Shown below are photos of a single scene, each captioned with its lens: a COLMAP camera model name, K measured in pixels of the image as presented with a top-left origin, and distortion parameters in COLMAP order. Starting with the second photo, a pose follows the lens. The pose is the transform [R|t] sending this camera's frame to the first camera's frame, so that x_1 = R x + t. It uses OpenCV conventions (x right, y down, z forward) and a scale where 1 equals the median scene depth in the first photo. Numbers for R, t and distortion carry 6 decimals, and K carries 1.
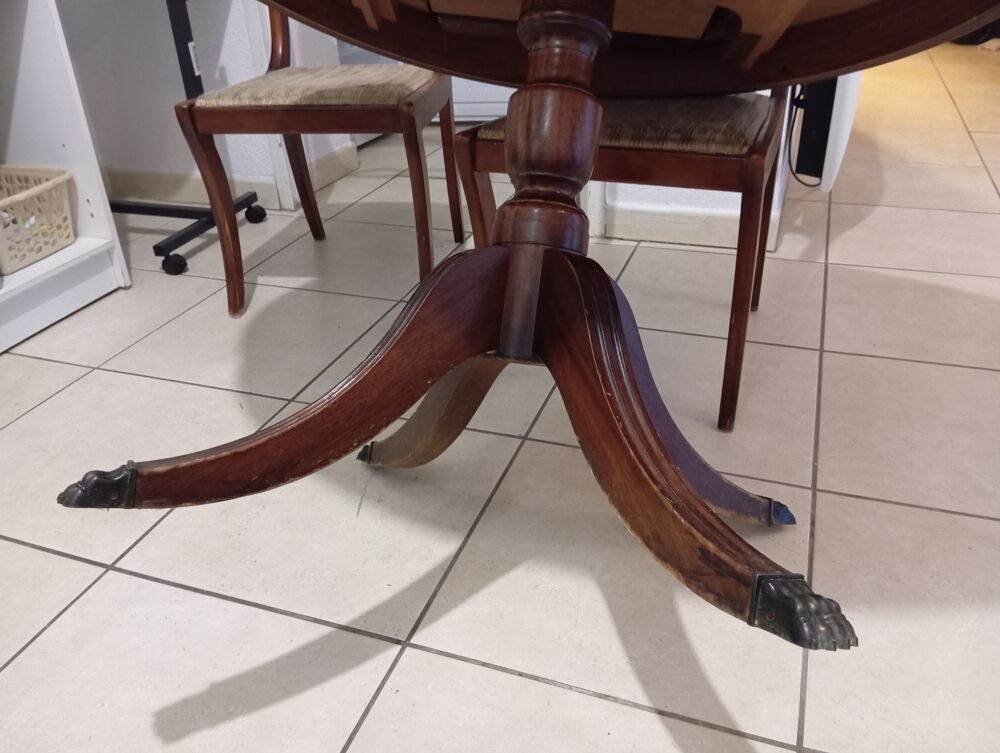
lens RADIAL K [[840.8, 0, 512.6], [0, 840.8, 374.7], [0, 0, 1]] dist [0.082761, -0.148307]
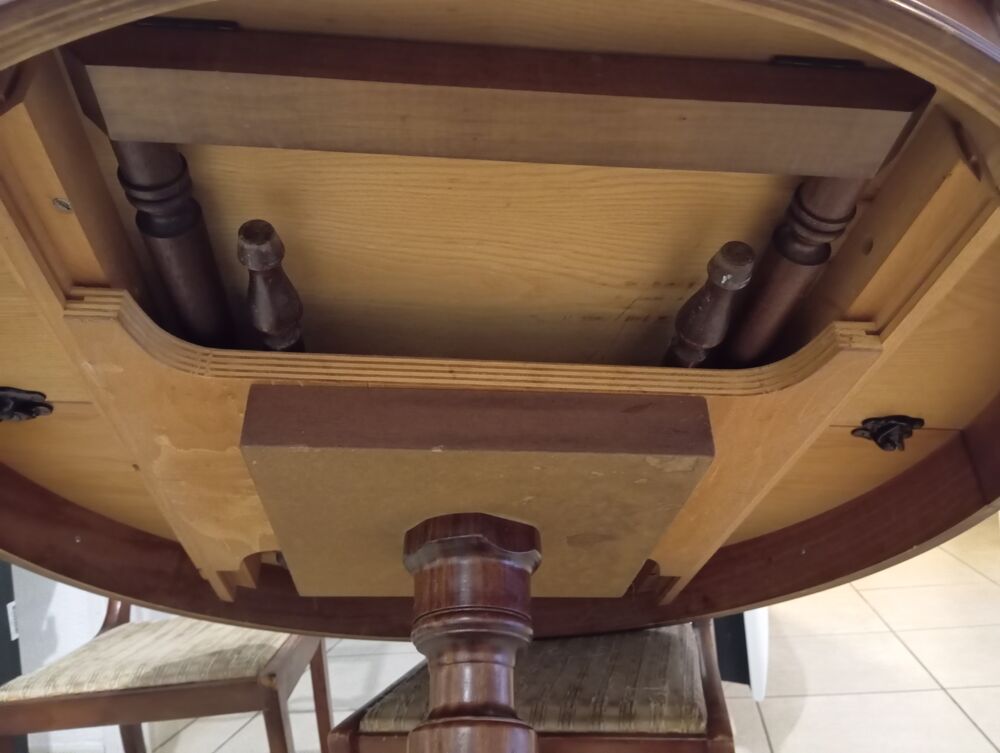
lens RADIAL K [[840.8, 0, 512.6], [0, 840.8, 374.7], [0, 0, 1]] dist [0.082761, -0.148307]
pose [[0.984238, -0.062146, 0.165572, -0.010304], [0.136224, 0.863452, -0.485688, -0.134588], [-0.112780, 0.500588, 0.858308, 0.121295]]
